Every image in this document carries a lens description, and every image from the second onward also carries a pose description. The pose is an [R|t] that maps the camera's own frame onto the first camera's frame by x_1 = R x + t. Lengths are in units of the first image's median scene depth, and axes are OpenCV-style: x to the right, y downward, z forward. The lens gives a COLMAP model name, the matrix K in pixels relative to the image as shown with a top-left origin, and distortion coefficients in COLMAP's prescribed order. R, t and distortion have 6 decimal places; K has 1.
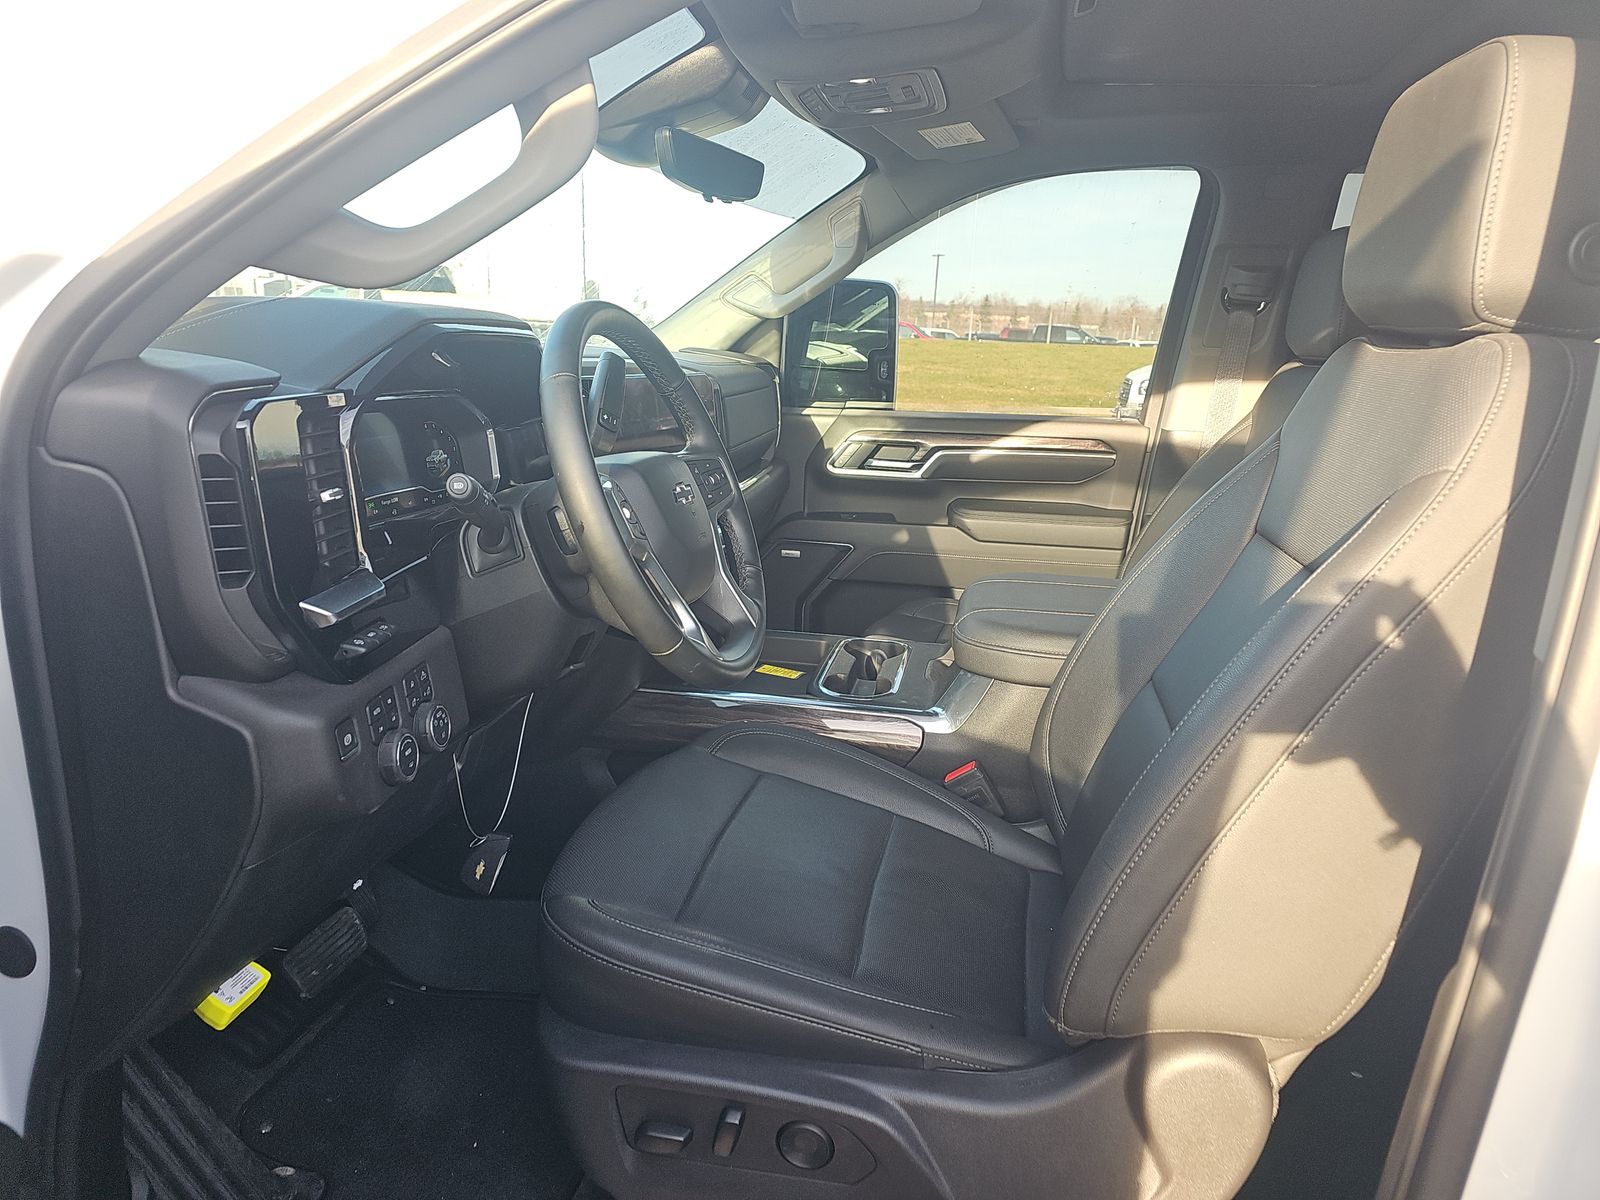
lens RADIAL K [[1041.3, 0, 800.0], [0, 1041.3, 600.0], [0, 0, 1]] dist [0.009009, -0.000886]
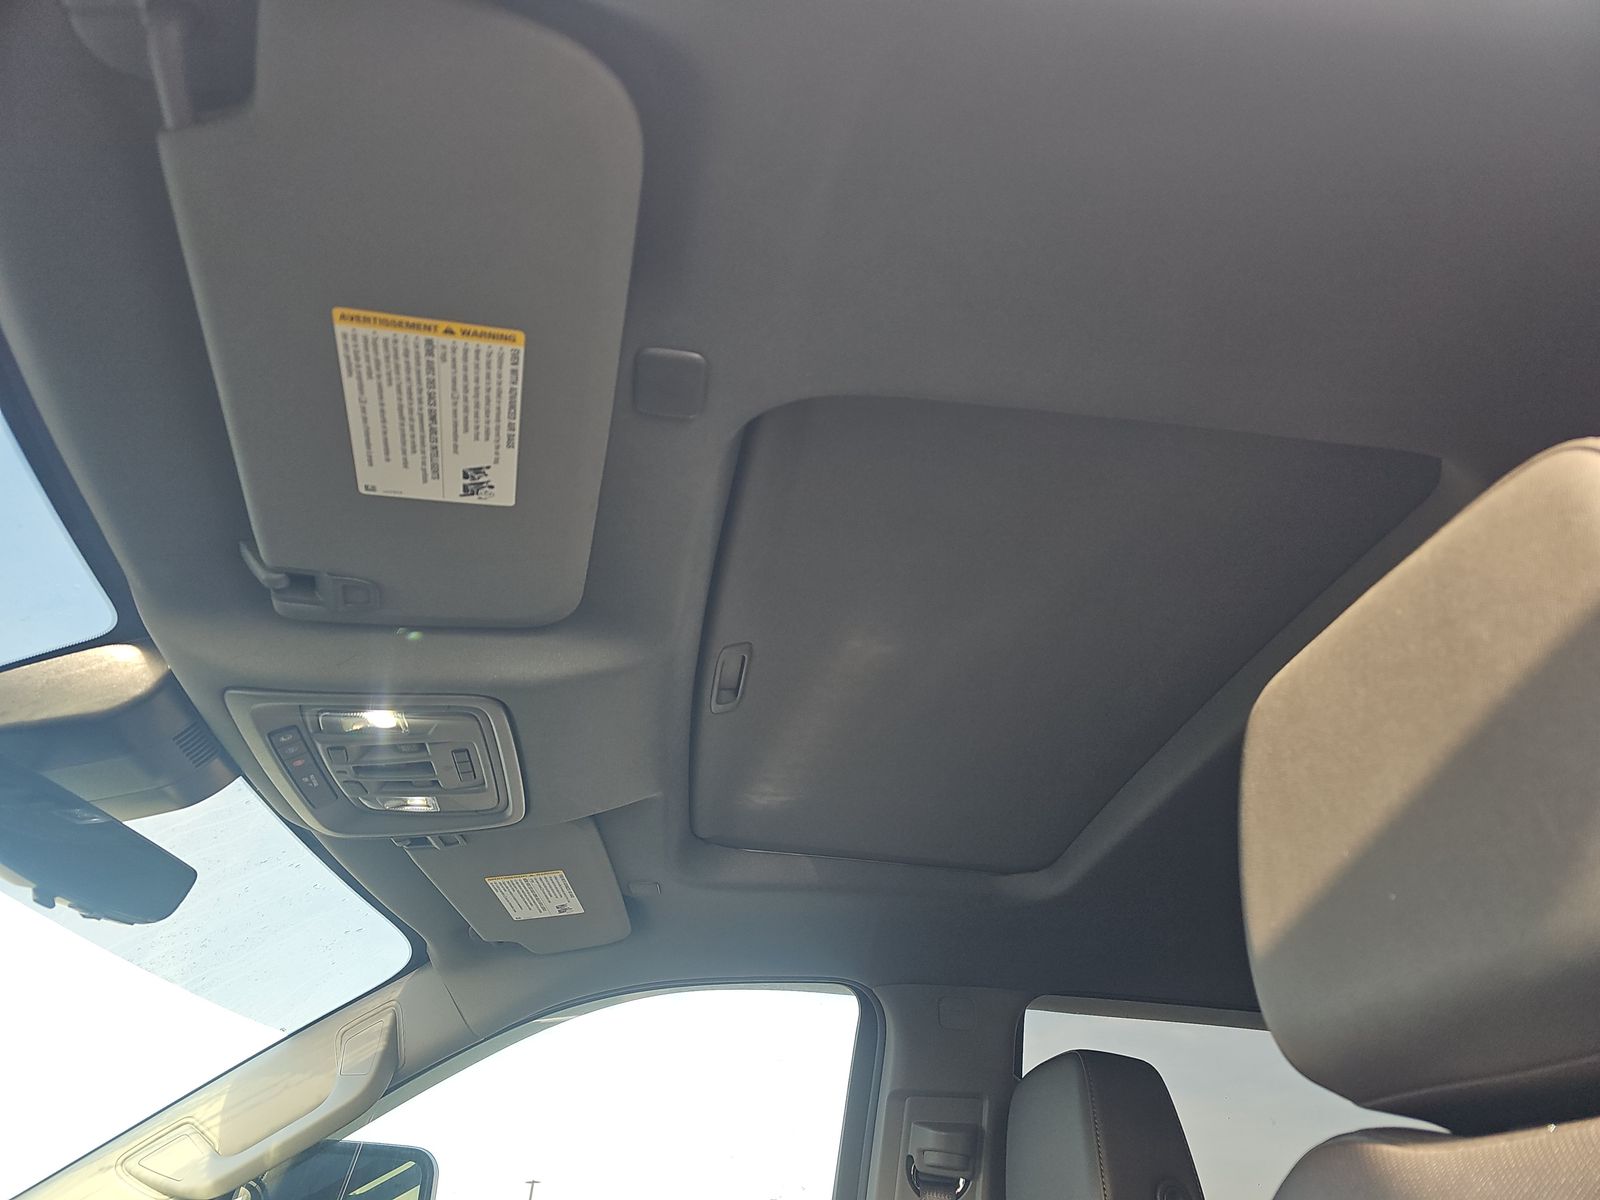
lens RADIAL K [[1041.3, 0, 800.0], [0, 1041.3, 600.0], [0, 0, 1]] dist [0.009009, -0.000886]
pose [[0.940158, 0.178454, 0.290271, 0.062753], [0.093526, 0.684016, -0.723446, -0.050413], [-0.327652, 0.707302, 0.626393, 0.311145]]
